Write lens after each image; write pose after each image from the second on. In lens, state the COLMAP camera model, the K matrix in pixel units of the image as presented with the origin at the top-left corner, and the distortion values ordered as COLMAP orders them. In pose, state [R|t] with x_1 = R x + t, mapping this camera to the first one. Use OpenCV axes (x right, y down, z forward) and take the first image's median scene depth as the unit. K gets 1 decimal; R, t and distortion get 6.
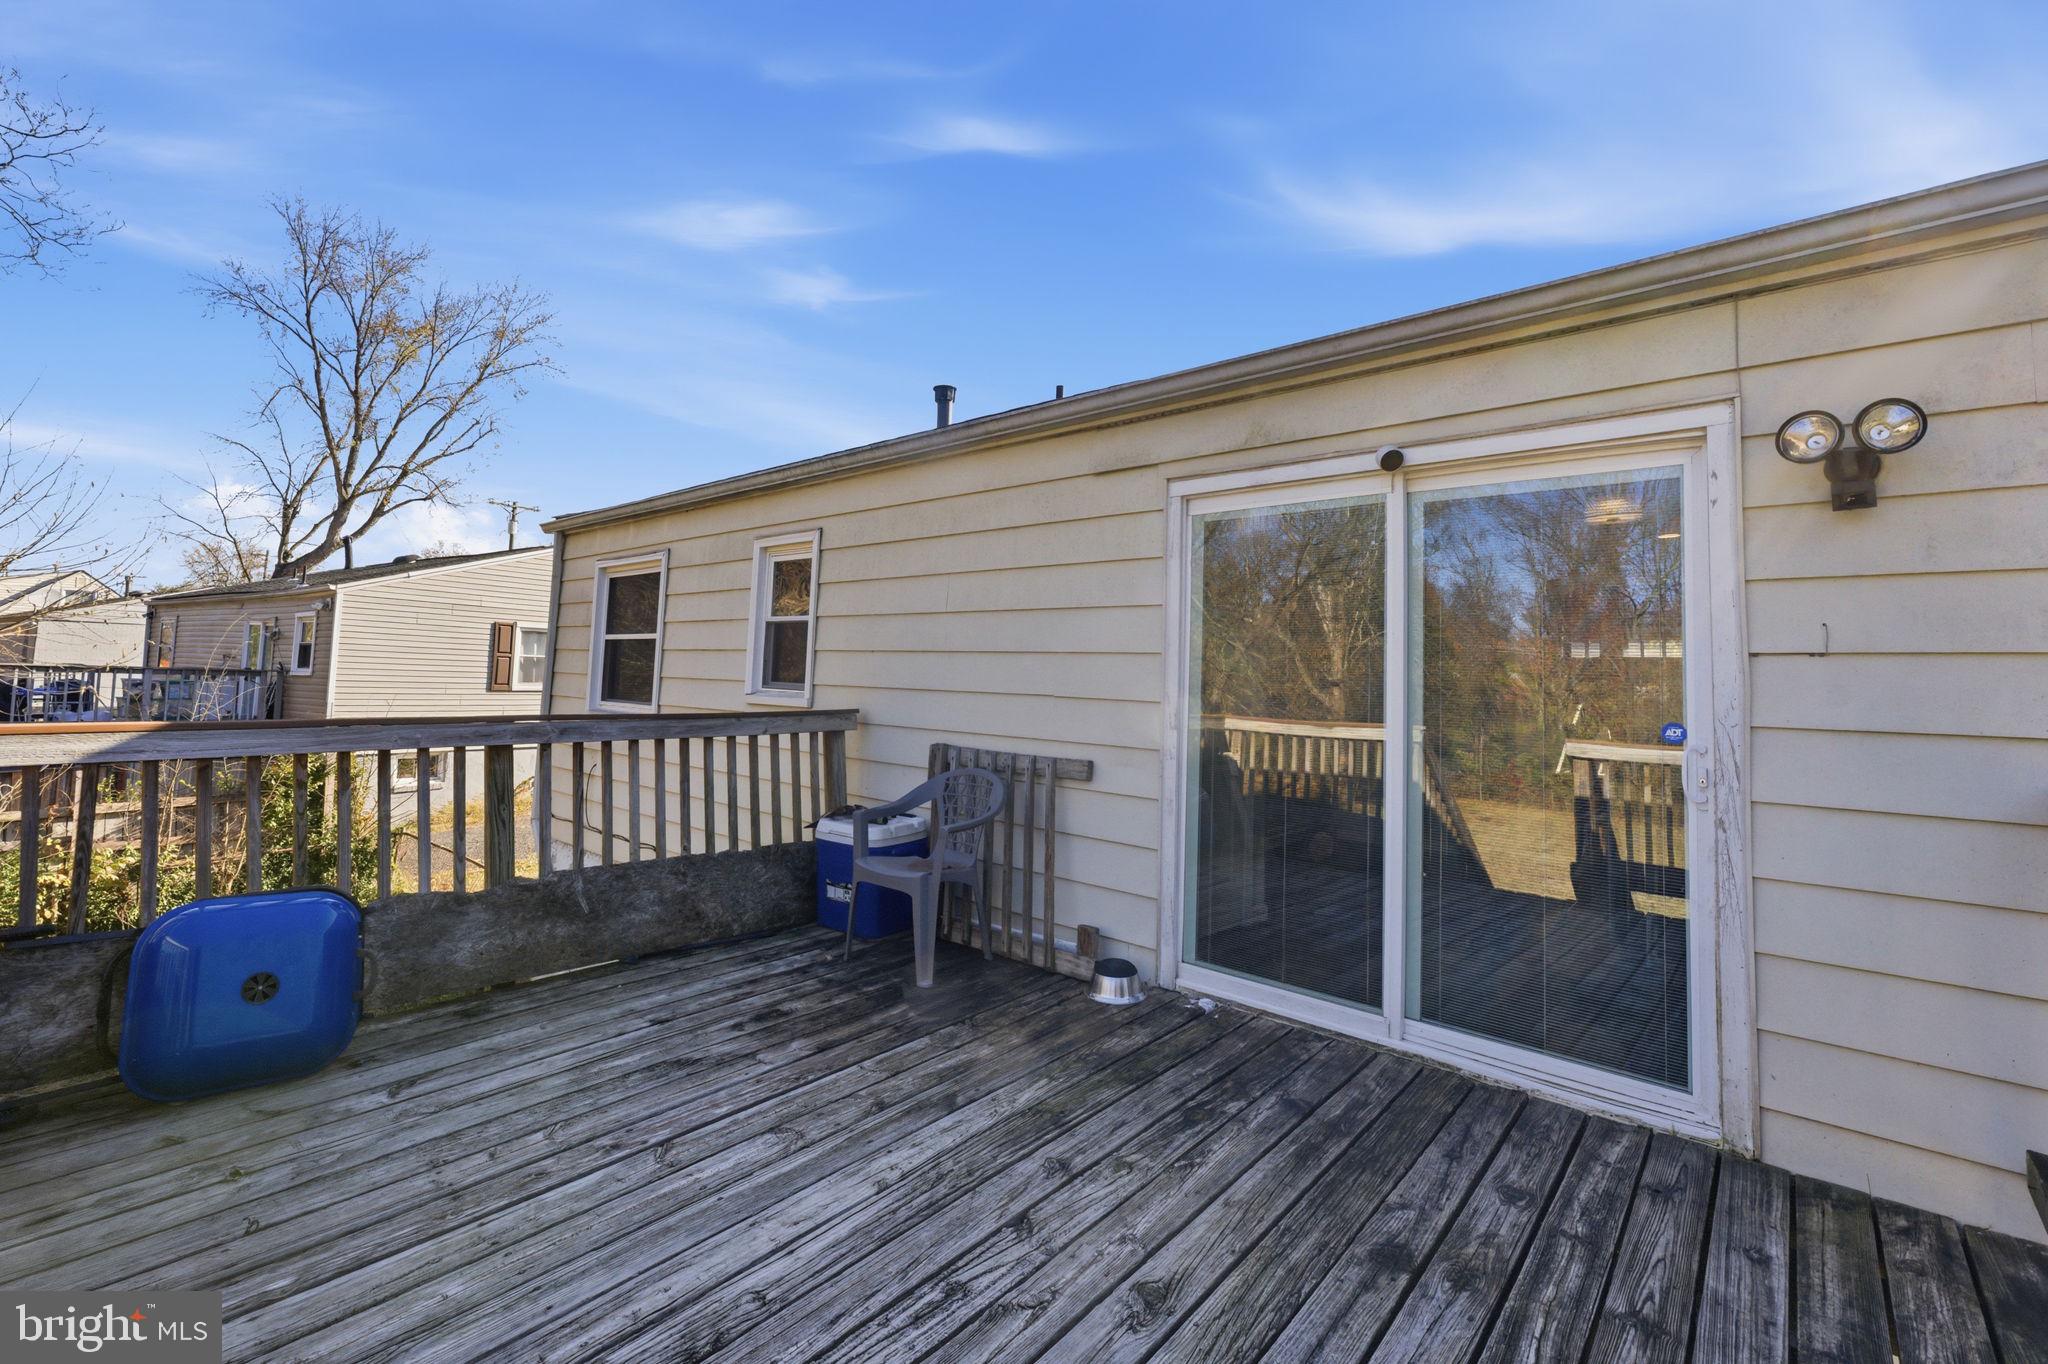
lens RADIAL K [[886.5, 0, 1024.7], [0, 886.5, 681.2], [0, 0, 1]] dist [0.001067, -0.000202]
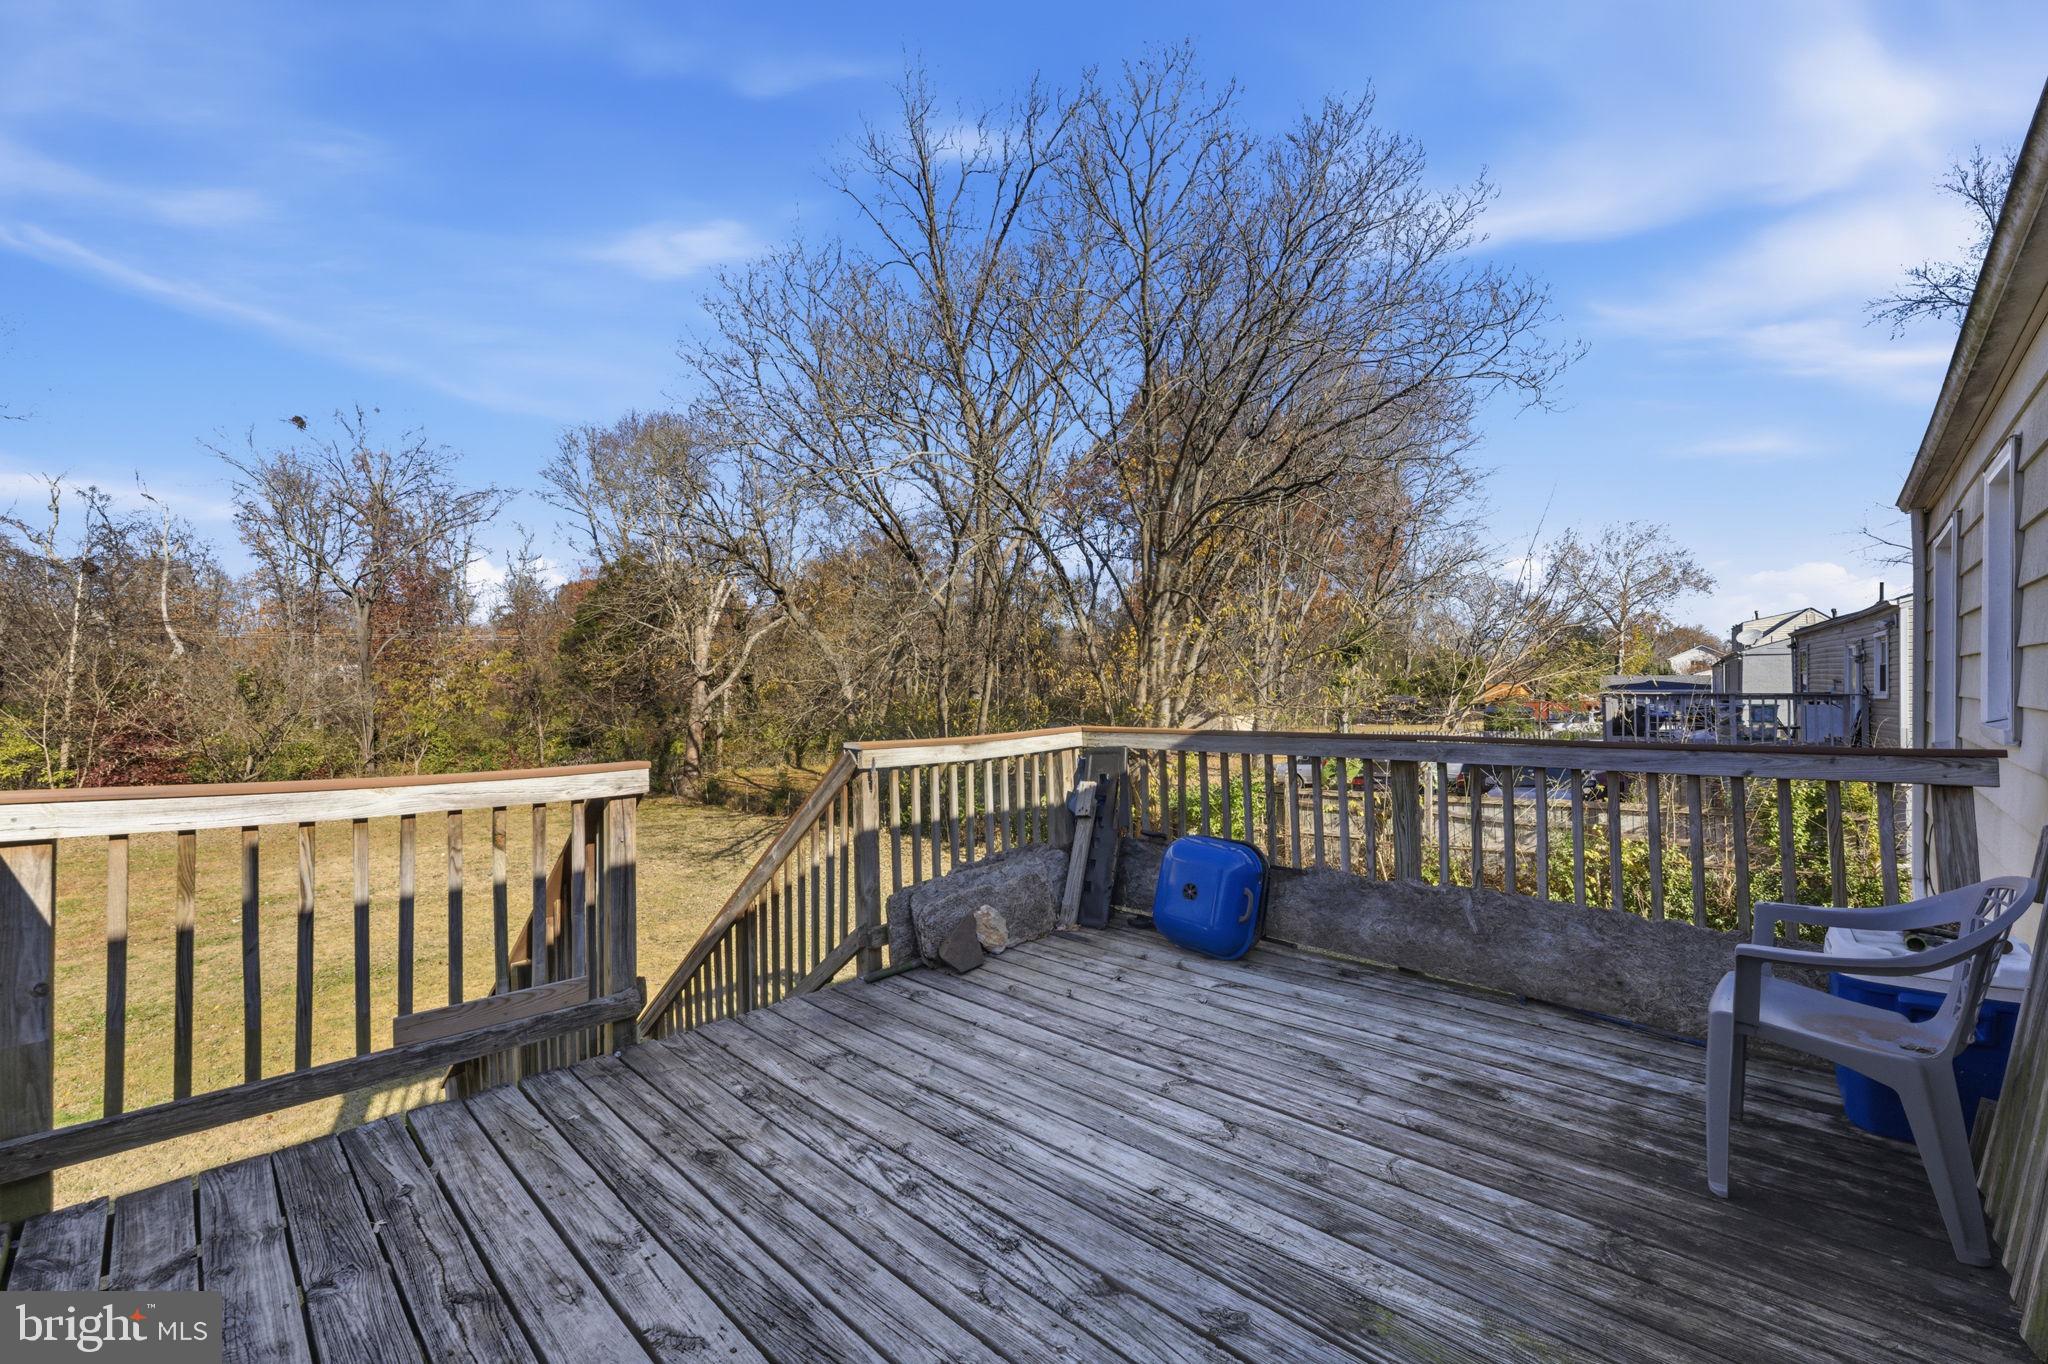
lens RADIAL K [[830.5, 0, 1025.0], [0, 830.5, 701.7], [0, 0, 1]] dist [-0.000069, -0.000024]
pose [[-0.054617, -0.011005, -0.998447, 0.669659], [0.006021, 0.999917, -0.011351, 0.006976], [0.998489, -0.006631, -0.054546, 0.738864]]
